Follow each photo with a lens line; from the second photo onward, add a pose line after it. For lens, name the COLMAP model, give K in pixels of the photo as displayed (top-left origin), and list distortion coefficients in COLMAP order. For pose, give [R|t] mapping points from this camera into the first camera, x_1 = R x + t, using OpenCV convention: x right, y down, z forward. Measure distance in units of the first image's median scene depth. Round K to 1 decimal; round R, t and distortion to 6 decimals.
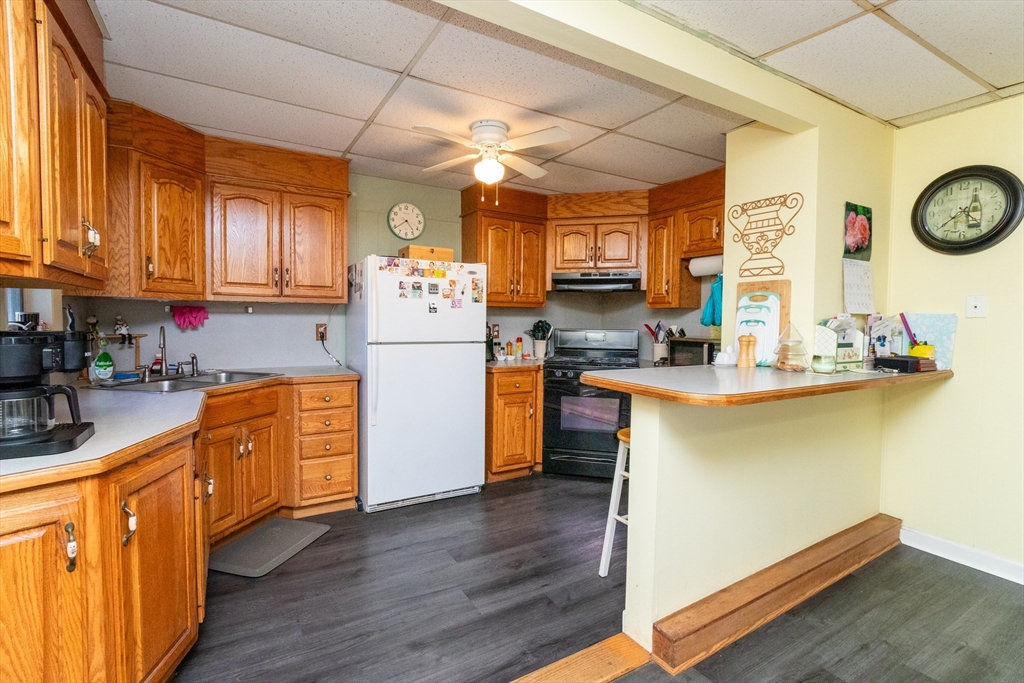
lens RADIAL K [[474.8, 0, 512.0], [0, 474.8, 341.5], [0, 0, 1]] dist [0.007830, -0.009865]
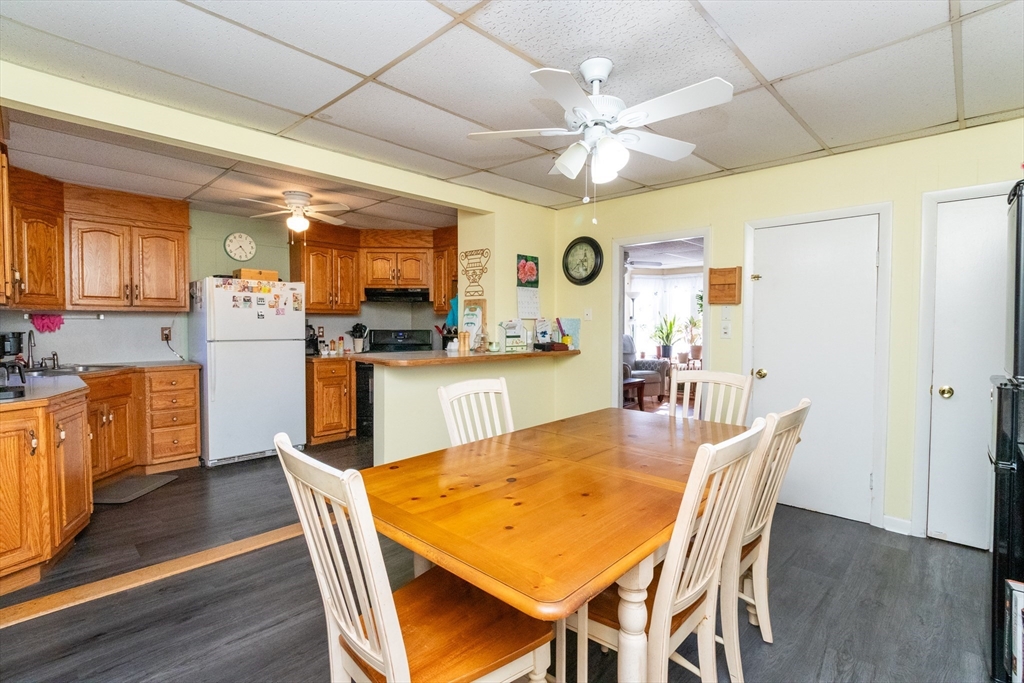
lens RADIAL K [[474.8, 0, 512.0], [0, 474.8, 341.5], [0, 0, 1]] dist [0.007830, -0.009865]
pose [[0.964230, -0.016685, 0.264540, 0.175296], [0.017967, 0.999836, -0.002427, 0.023189], [-0.264456, 0.007093, 0.964372, -0.536955]]
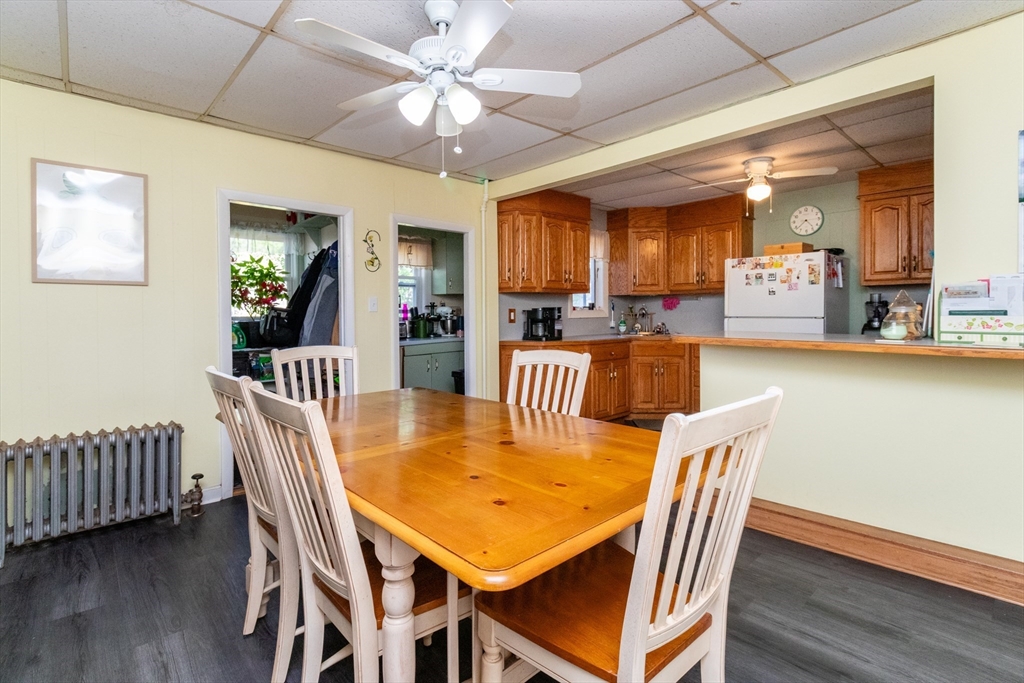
lens RADIAL K [[485.9, 0, 512.1], [0, 485.9, 319.8], [0, 0, 1]] dist [0.000603, -0.000104]
pose [[0.202446, 0.003673, -0.979287, 1.058479], [-0.032630, 0.999463, -0.002996, 0.038358], [0.978750, 0.032560, 0.202457, 0.017275]]
